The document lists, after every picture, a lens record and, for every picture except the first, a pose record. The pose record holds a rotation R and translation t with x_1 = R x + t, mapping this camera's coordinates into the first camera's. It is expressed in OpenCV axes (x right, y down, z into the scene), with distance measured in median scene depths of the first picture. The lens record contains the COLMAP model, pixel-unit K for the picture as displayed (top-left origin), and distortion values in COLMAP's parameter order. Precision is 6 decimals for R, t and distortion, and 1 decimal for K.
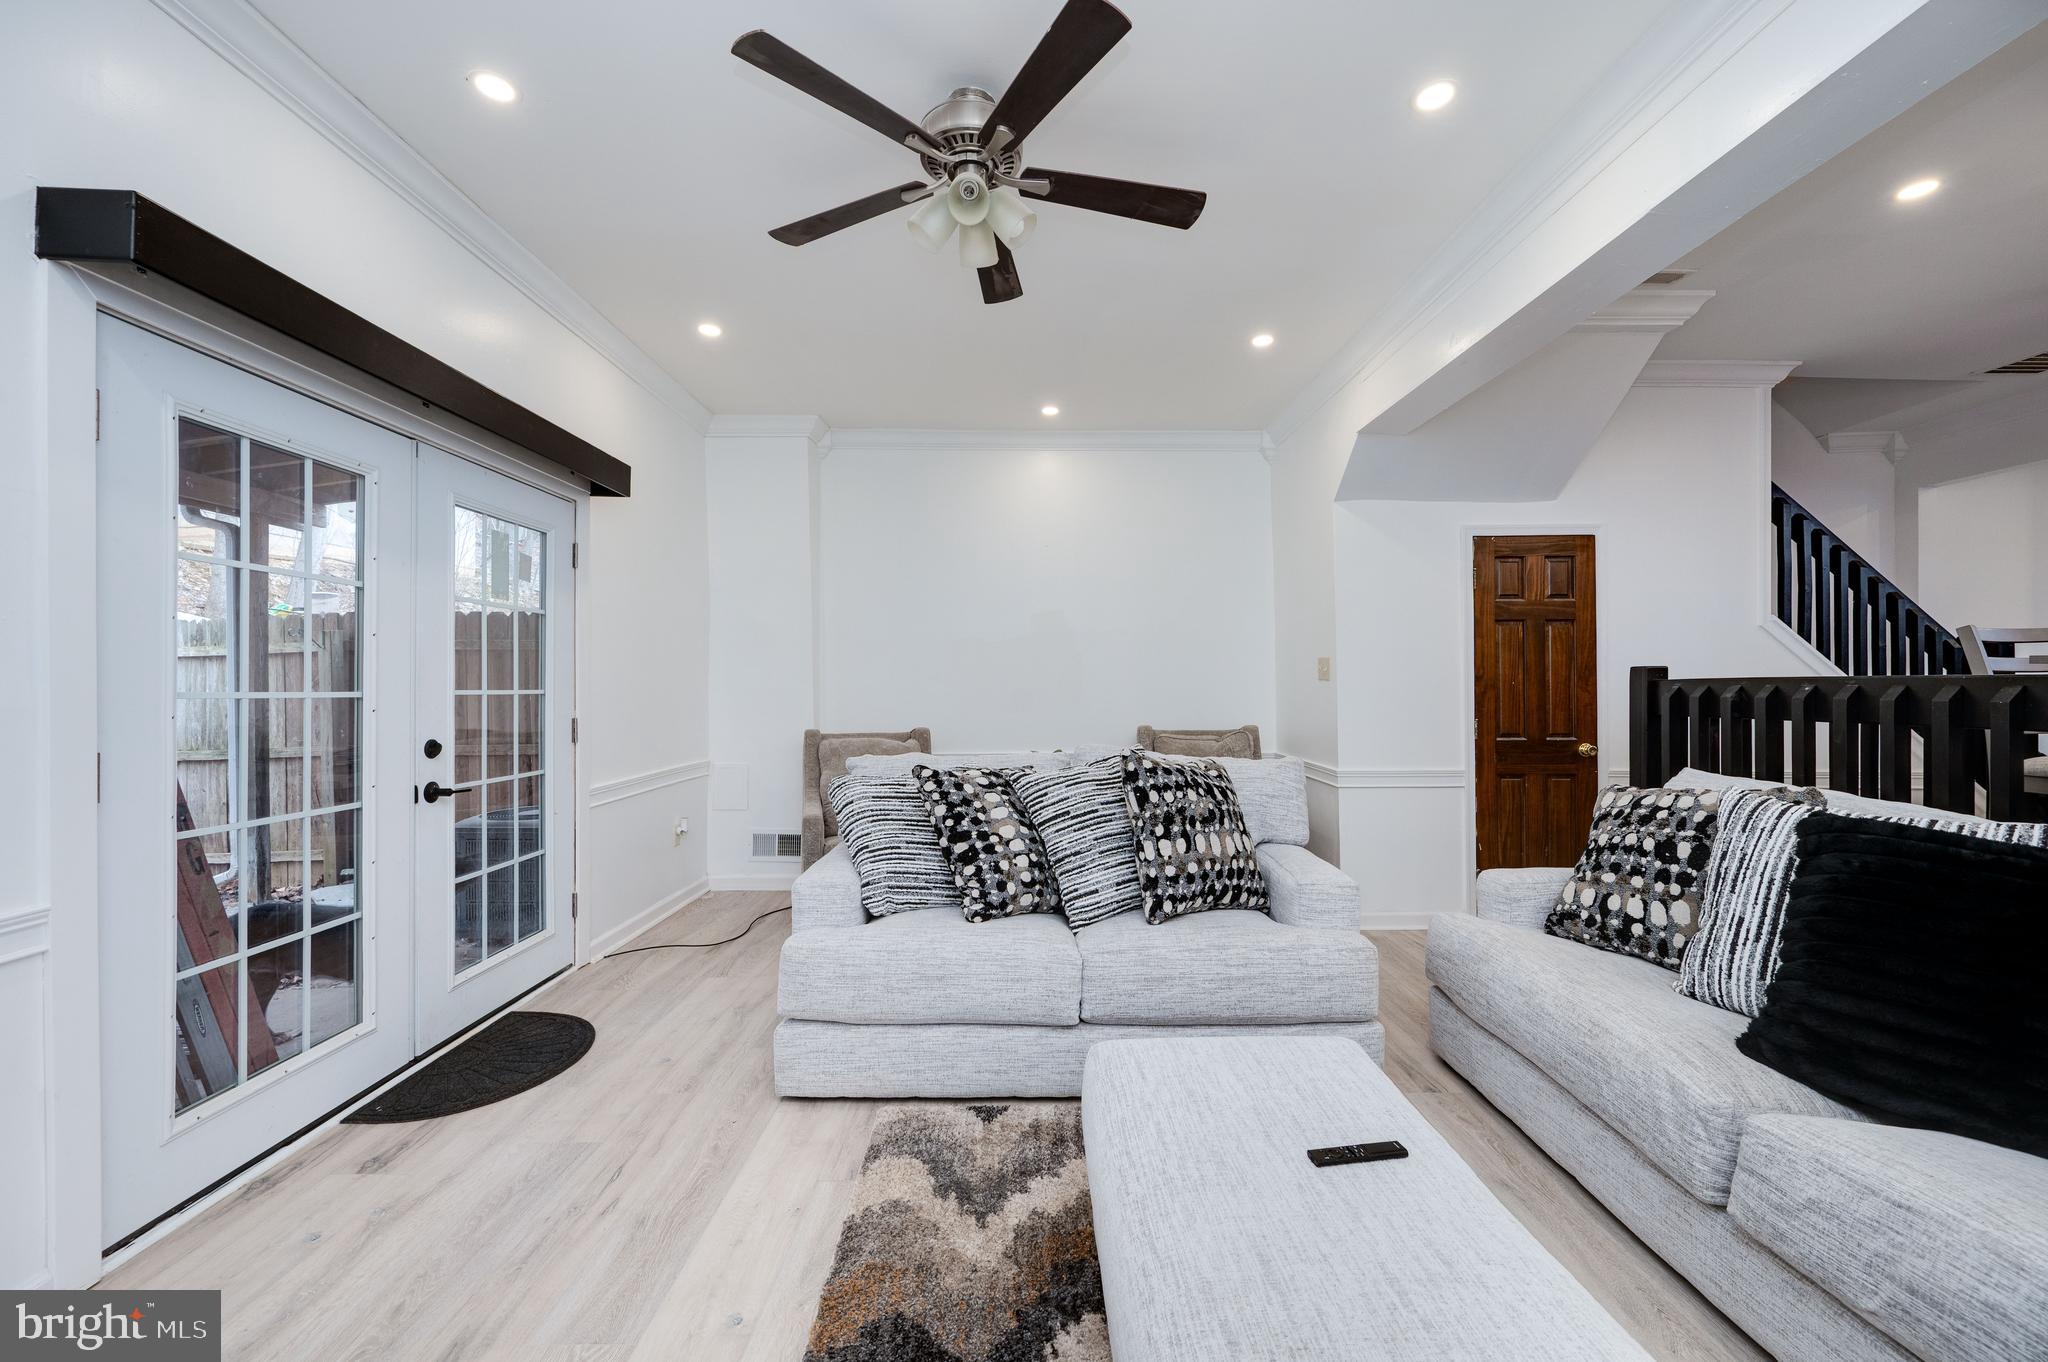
lens RADIAL K [[810.8, 0, 1038.8], [0, 810.8, 689.8], [0, 0, 1]] dist [-0.000813, 0.000929]
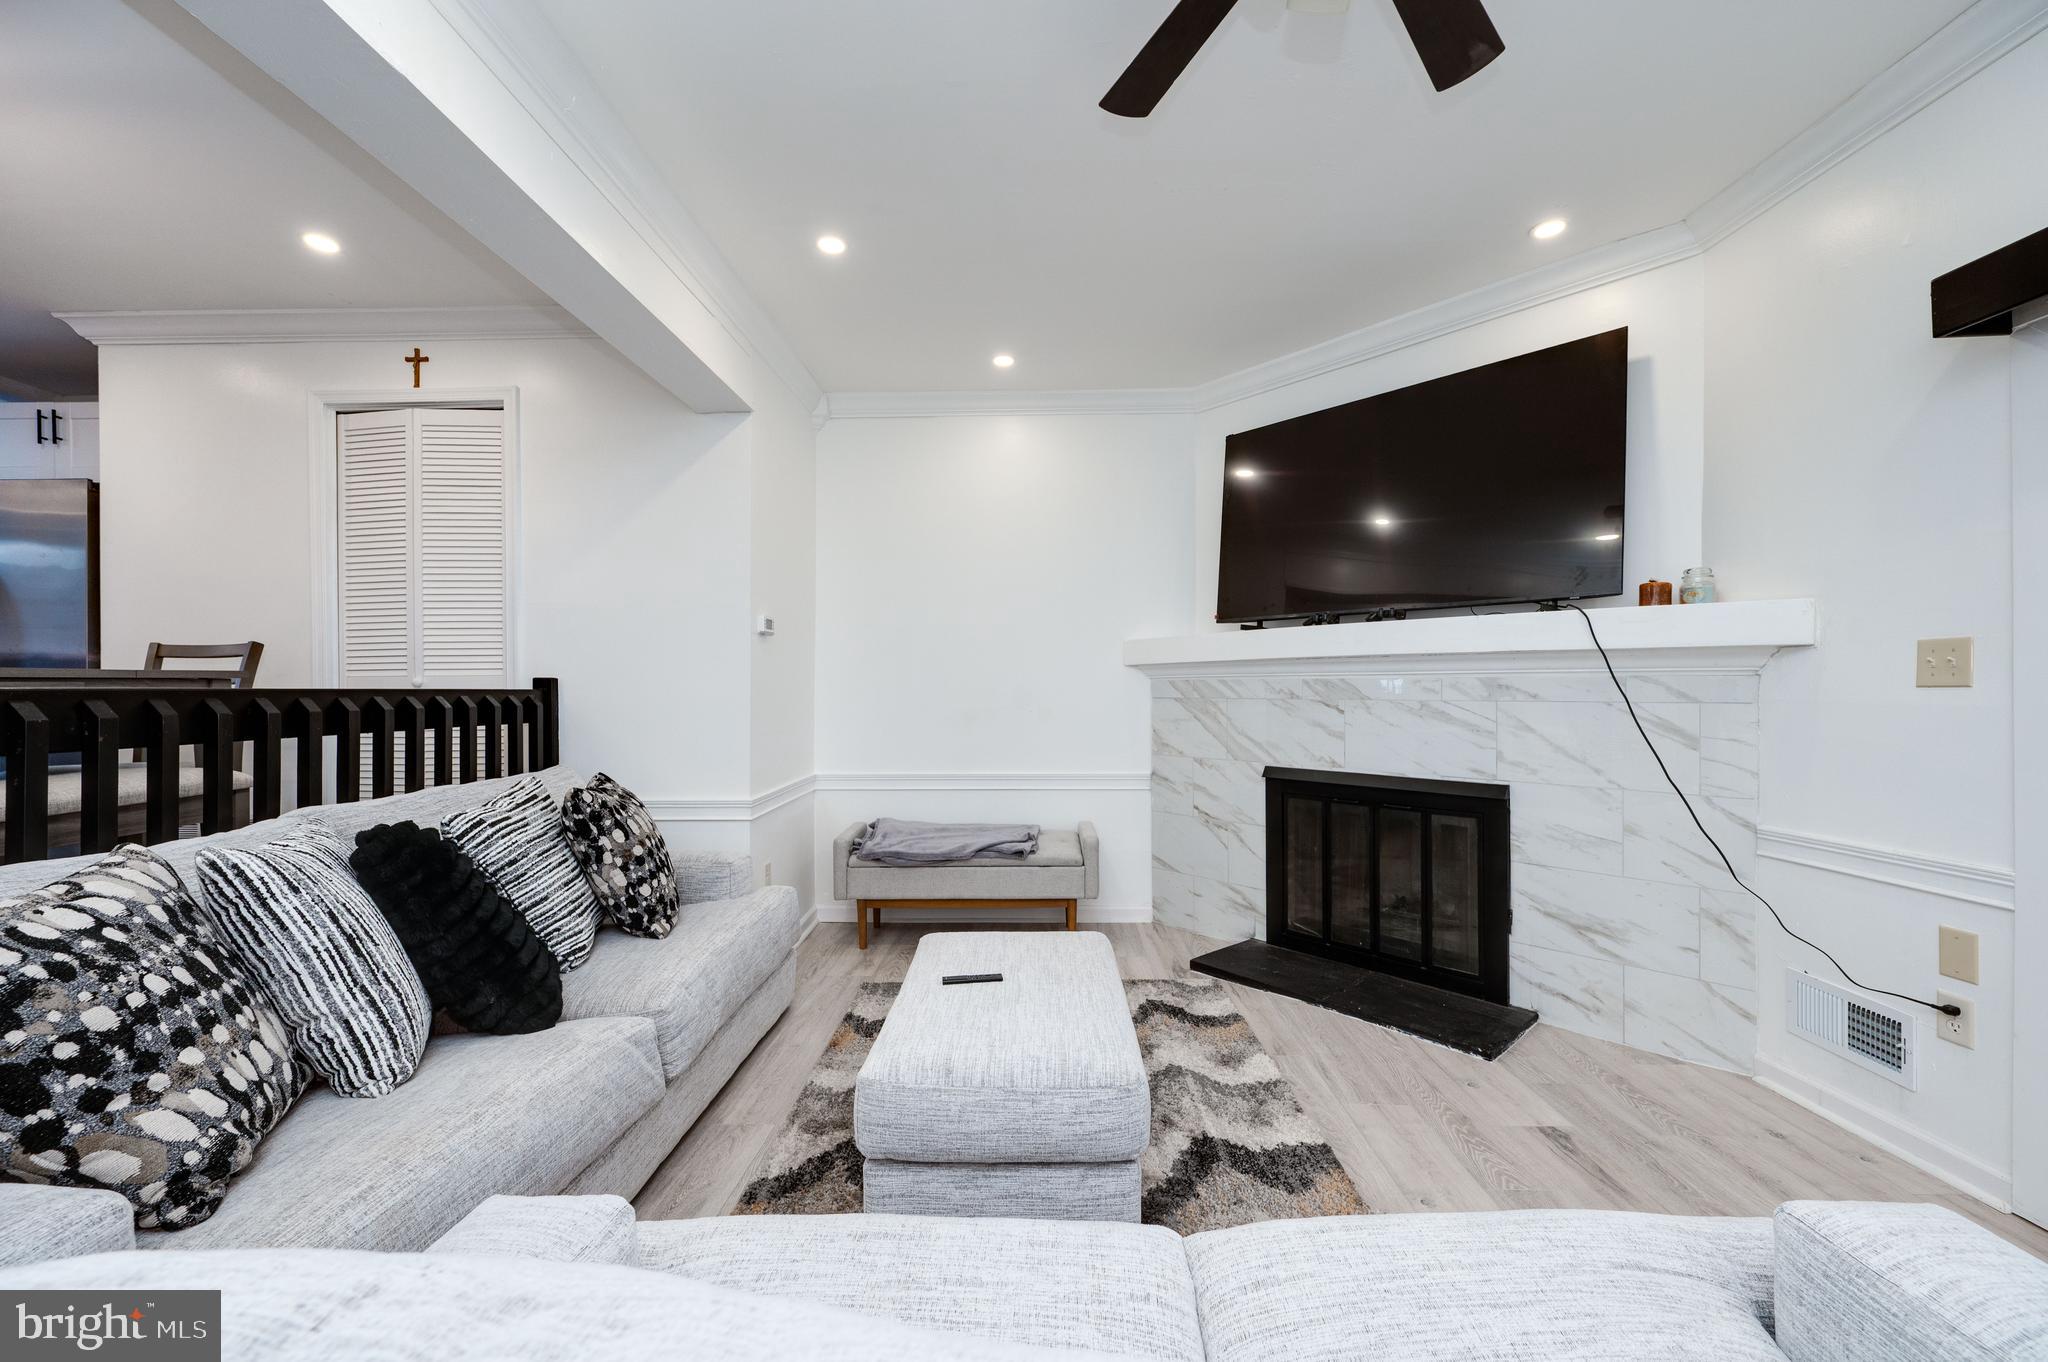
lens RADIAL K [[810.8, 0, 1013.9], [0, 810.8, 687.9], [0, 0, 1]] dist [-0.000813, 0.000929]
pose [[-0.998012, 0.006388, 0.062698, 0.115059], [0.006857, 0.999950, 0.007268, -0.014696], [-0.062648, 0.007684, -0.998006, 1.455041]]
